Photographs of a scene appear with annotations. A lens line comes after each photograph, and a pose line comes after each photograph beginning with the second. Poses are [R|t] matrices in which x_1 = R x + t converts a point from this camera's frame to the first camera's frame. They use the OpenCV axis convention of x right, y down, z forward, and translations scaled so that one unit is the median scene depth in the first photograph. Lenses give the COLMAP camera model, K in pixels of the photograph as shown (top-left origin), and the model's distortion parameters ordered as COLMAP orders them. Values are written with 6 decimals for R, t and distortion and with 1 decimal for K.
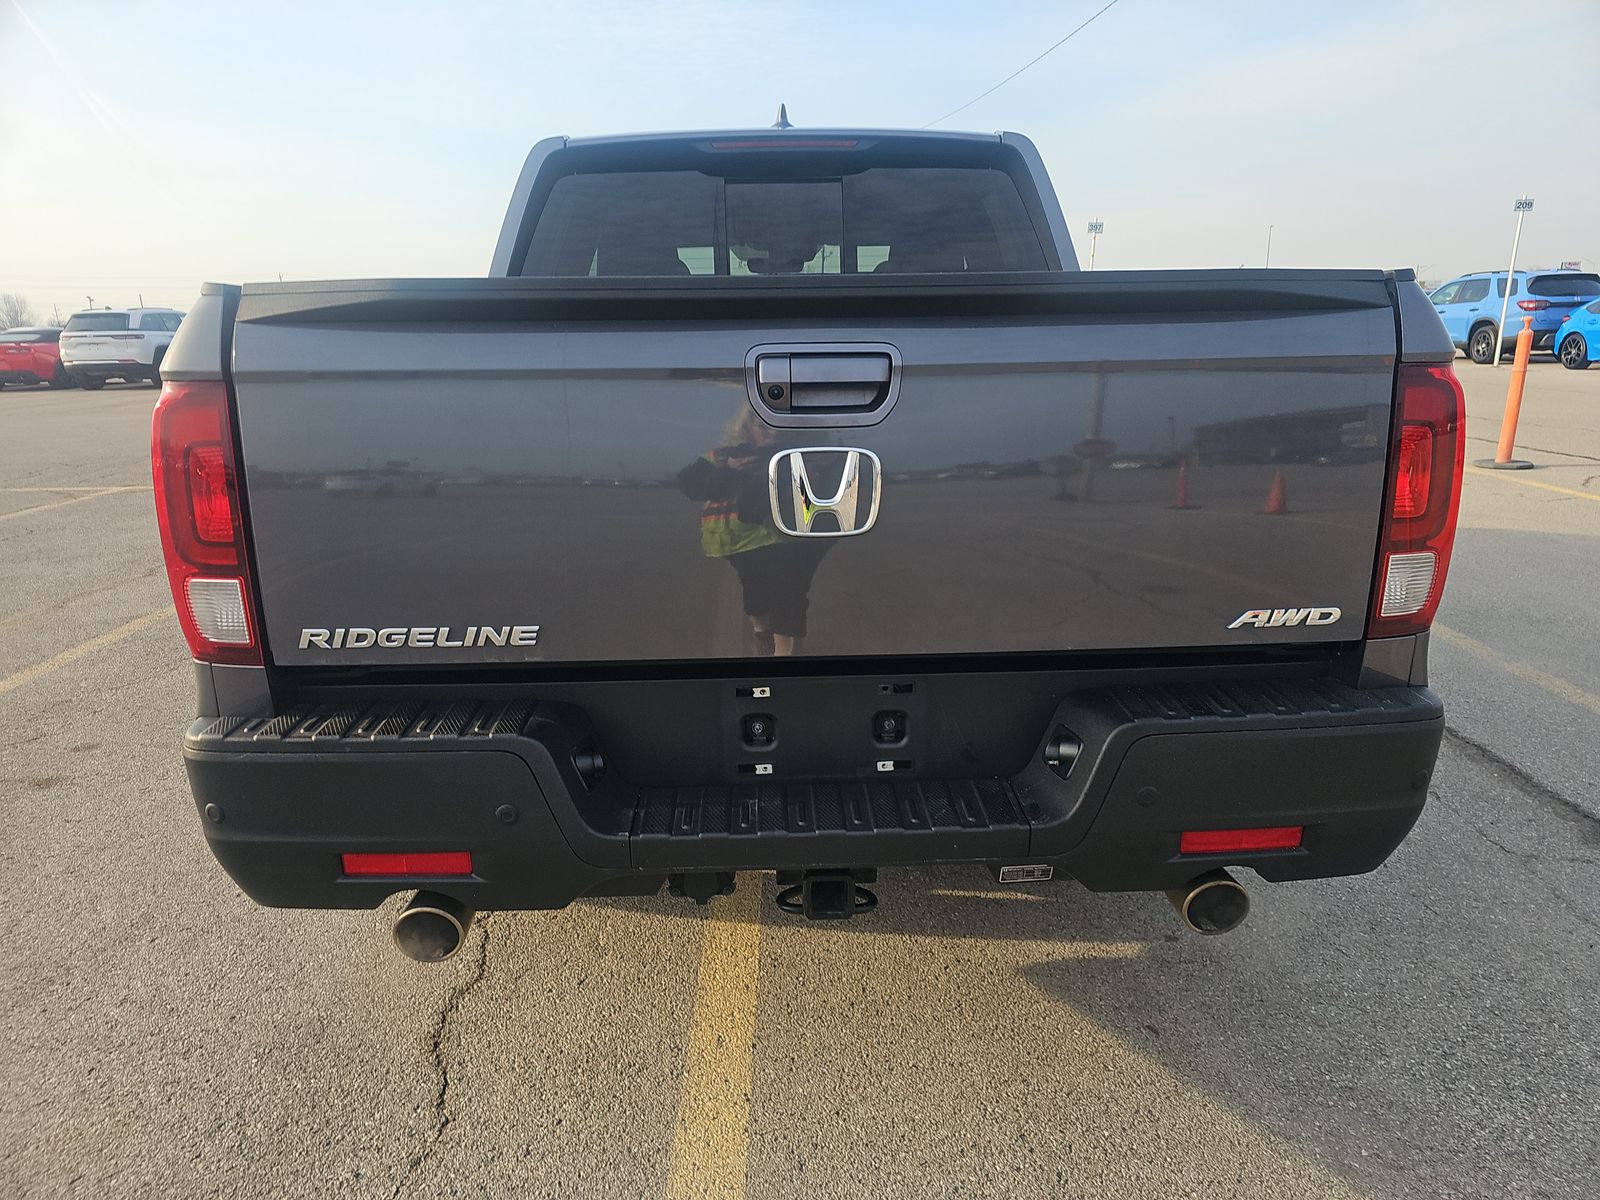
lens RADIAL K [[1078.9, 0, 803.2], [0, 1078.9, 599.3], [0, 0, 1]] dist [0.010116, 0.001508]
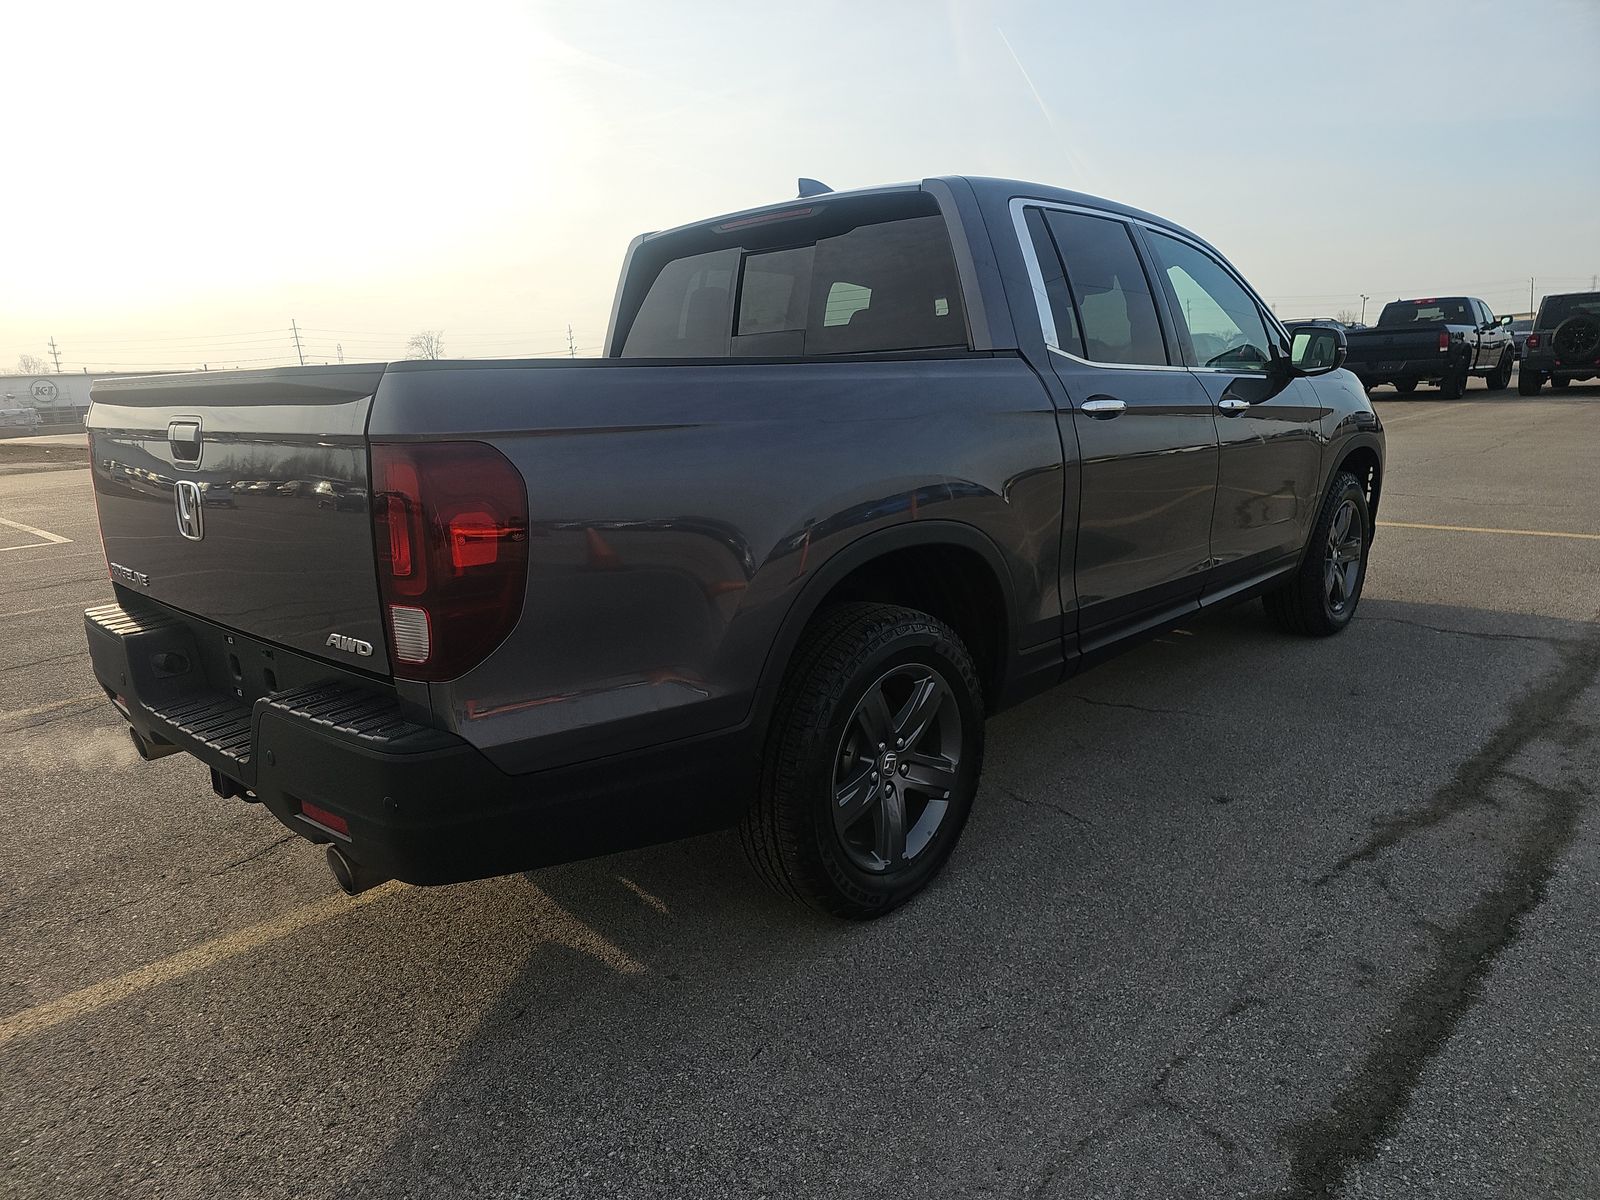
lens RADIAL K [[1078.9, 0, 801.2], [0, 1078.9, 600.8], [0, 0, 1]] dist [0.010116, 0.001508]
pose [[0.698055, 0.136240, -0.702964, 1.114958], [-0.146371, 0.988152, 0.046163, -0.109213], [0.700924, 0.070670, 0.709726, 0.330006]]
